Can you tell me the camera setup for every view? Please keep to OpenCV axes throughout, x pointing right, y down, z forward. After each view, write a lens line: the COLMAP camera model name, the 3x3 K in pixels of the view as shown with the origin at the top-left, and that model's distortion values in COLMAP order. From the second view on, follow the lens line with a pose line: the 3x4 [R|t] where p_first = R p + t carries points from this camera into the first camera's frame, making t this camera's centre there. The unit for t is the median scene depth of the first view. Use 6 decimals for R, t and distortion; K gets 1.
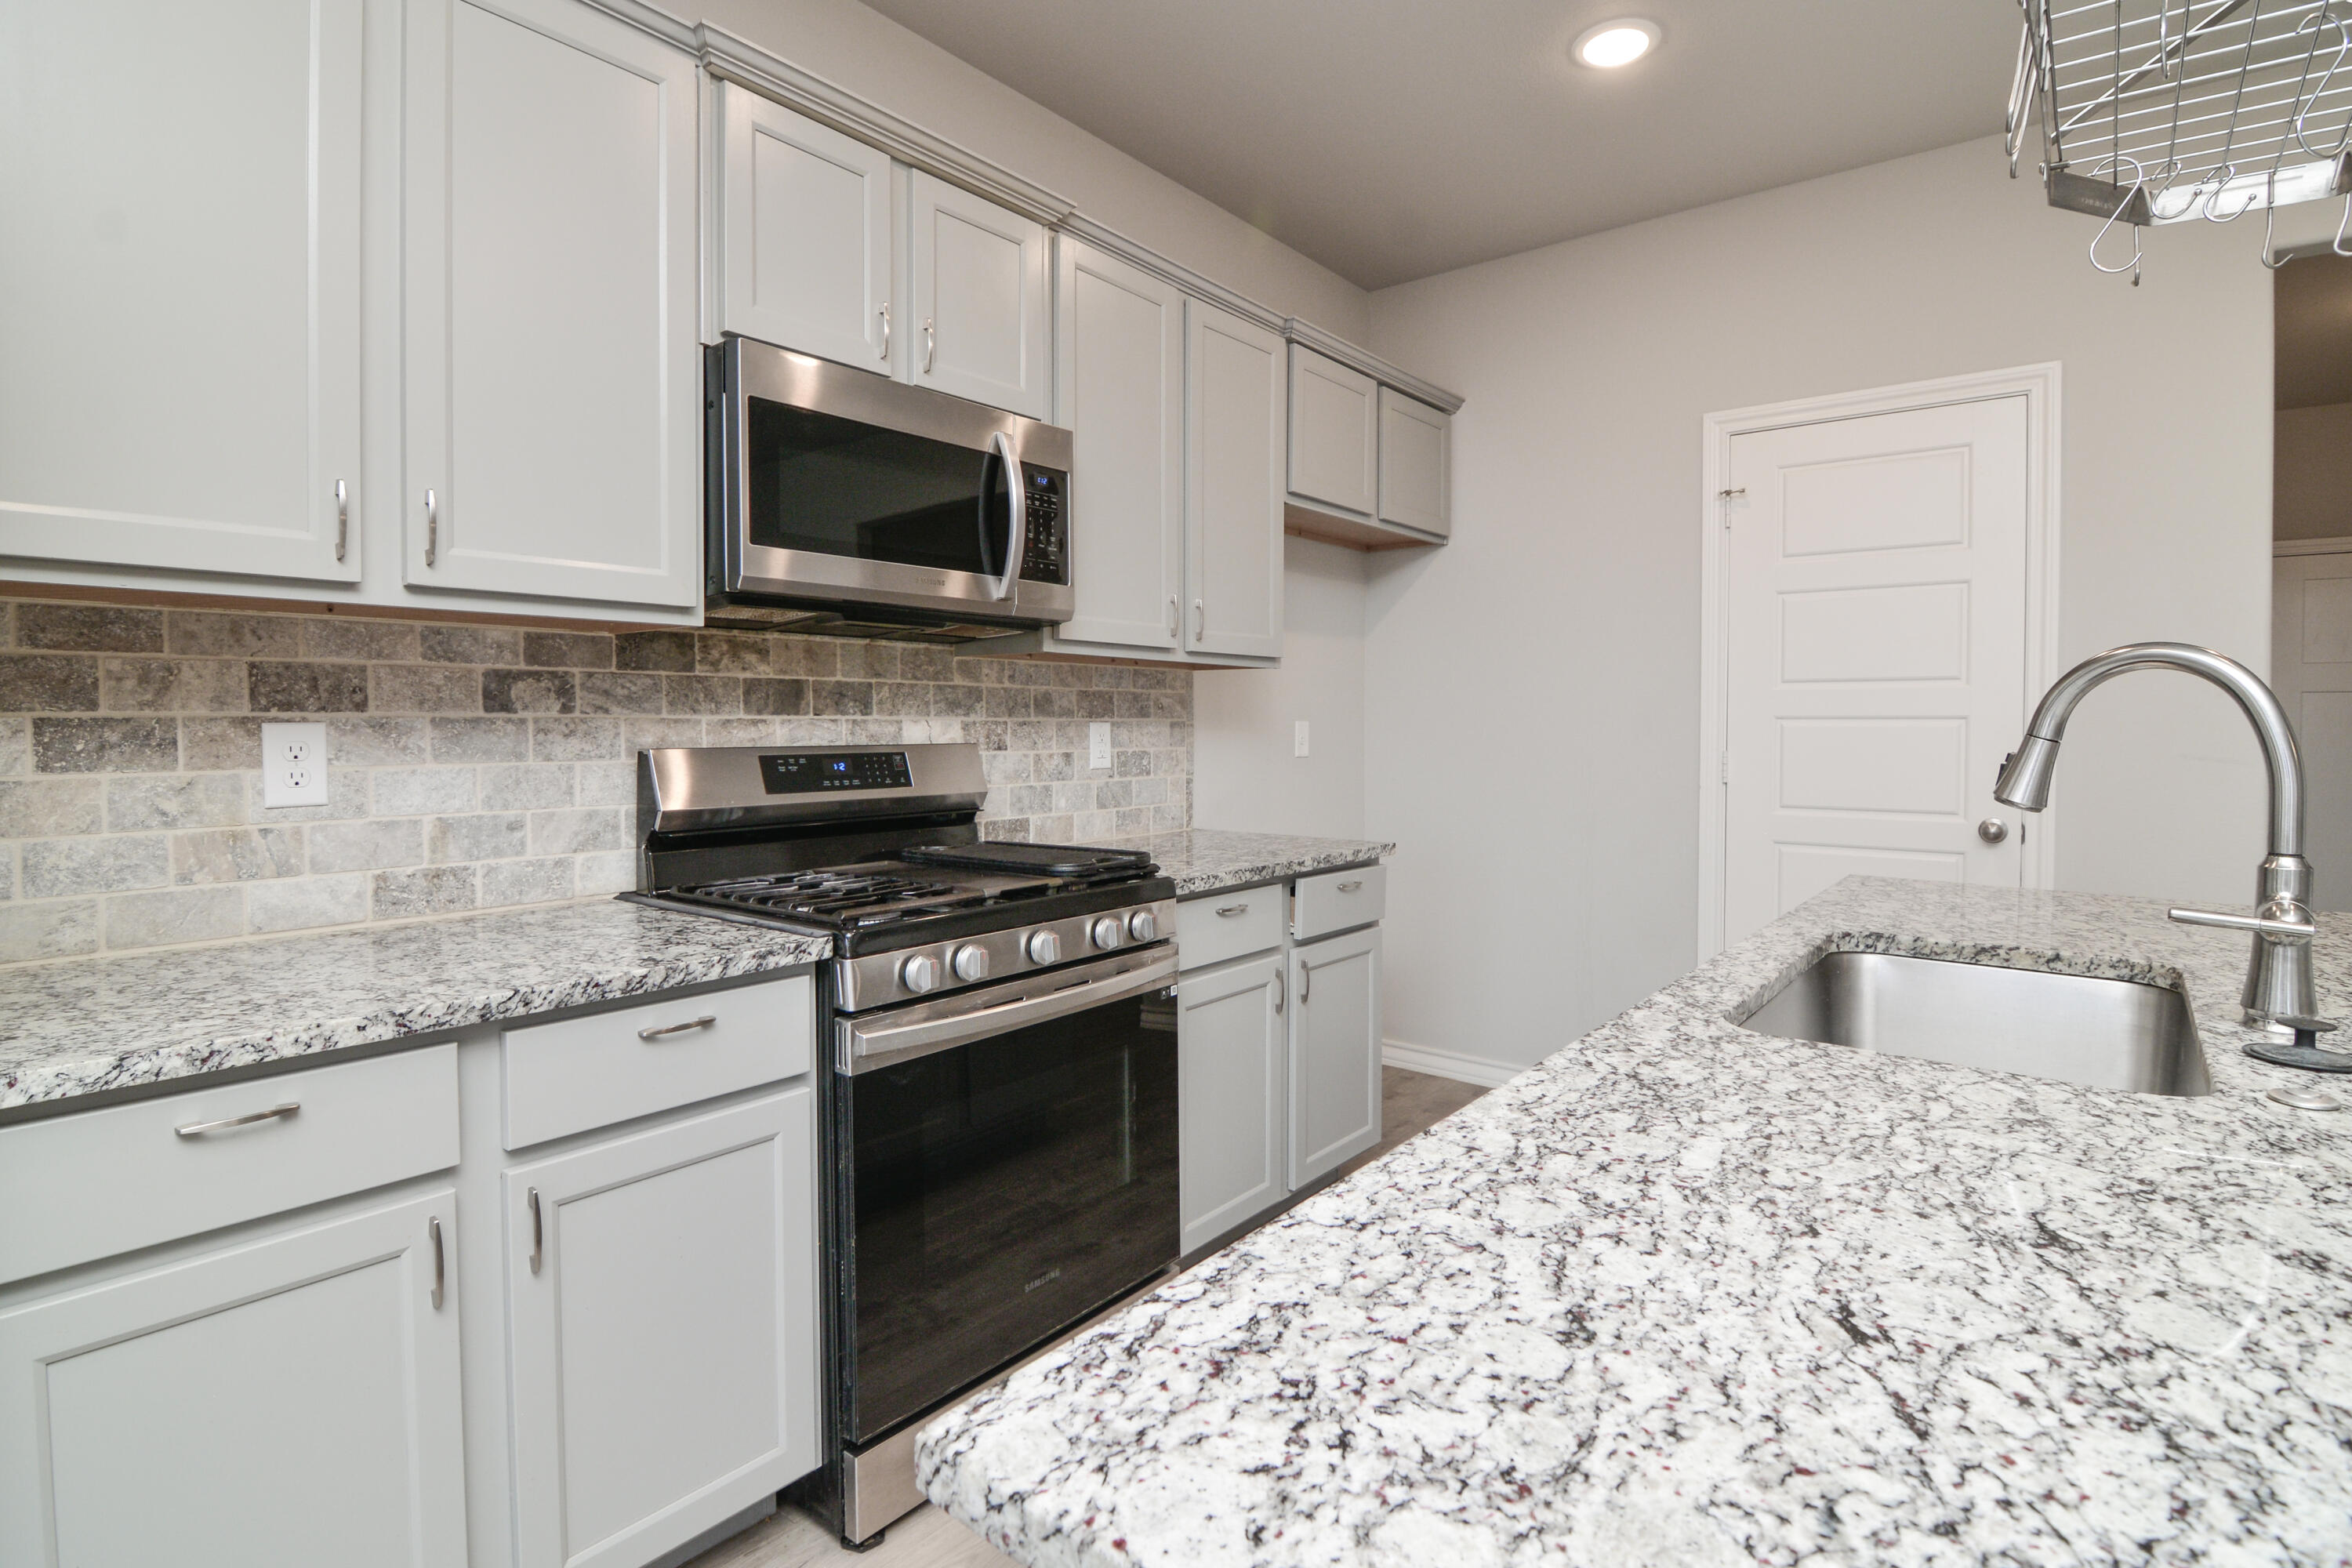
lens RADIAL K [[1142.2, 0, 1170.4], [0, 1142.2, 745.5], [0, 0, 1]] dist [0.000291, -0.015252]
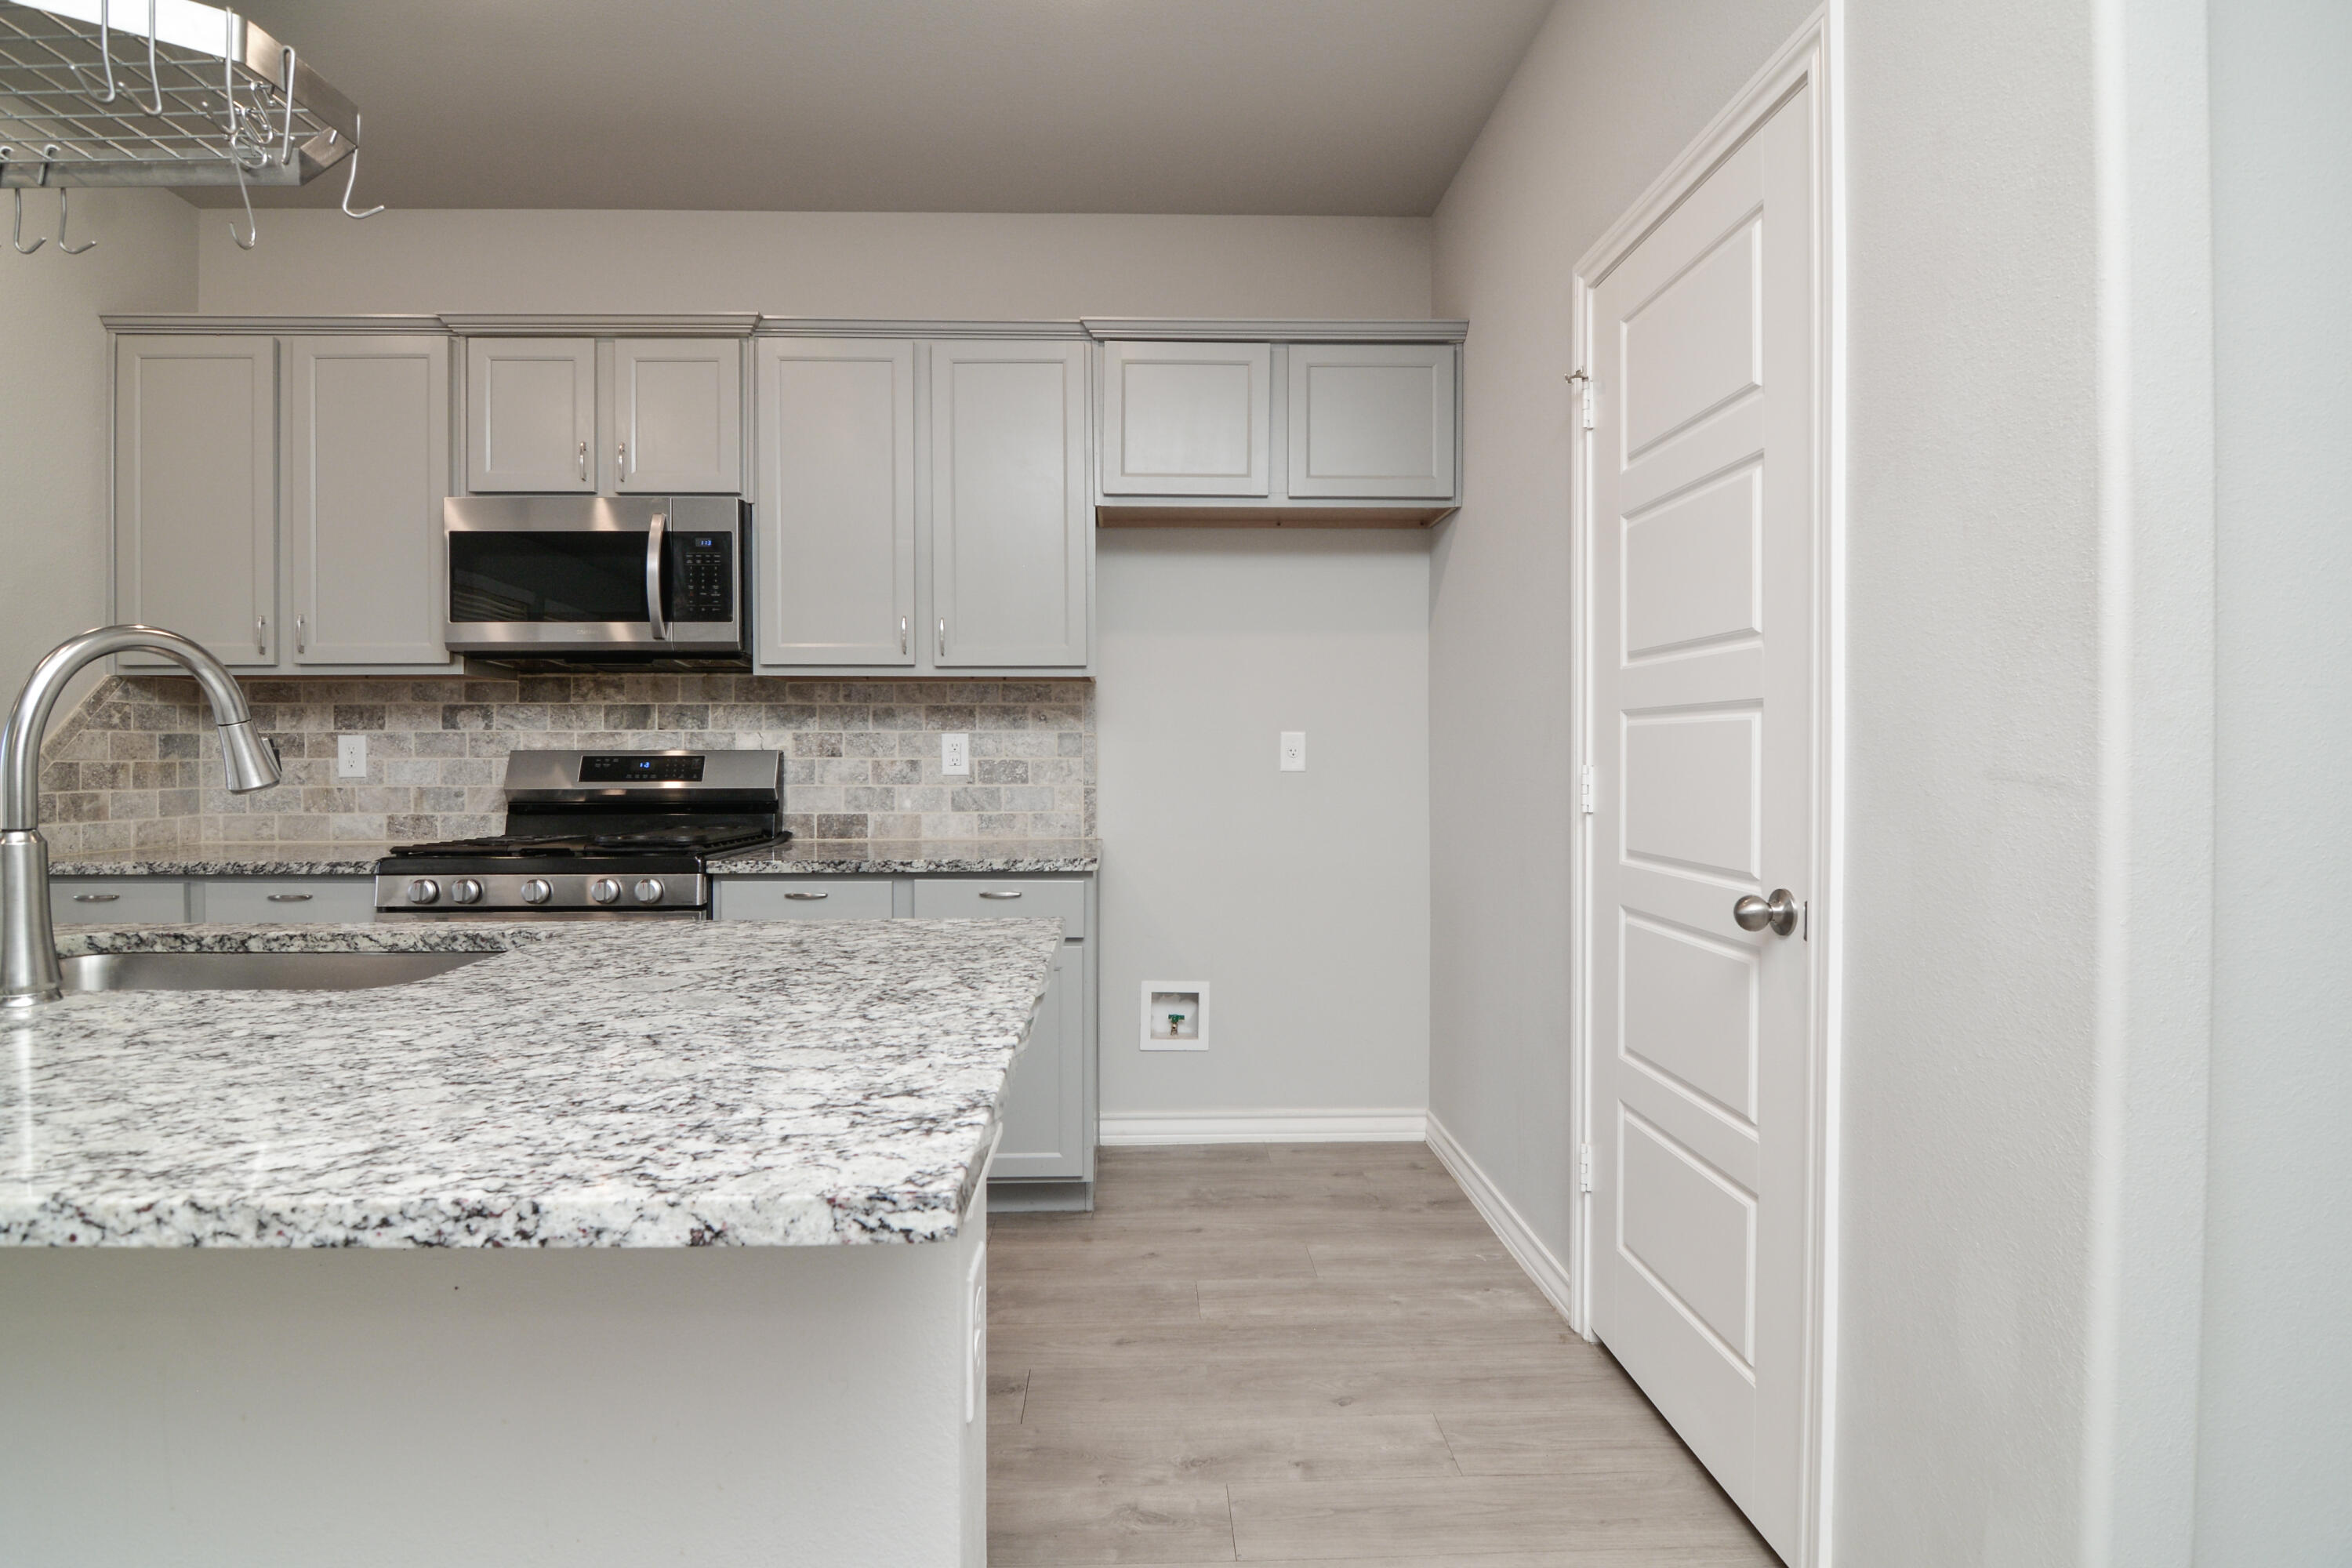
lens RADIAL K [[1211.7, 0, 1078.7], [0, 1211.7, 764.9], [0, 0, 1]] dist [0.002690, -0.017504]
pose [[0.655756, 0.007106, -0.754939, 1.298596], [-0.012585, 0.999920, -0.001520, 0.015035], [0.754868, 0.010498, 0.655793, 0.452341]]
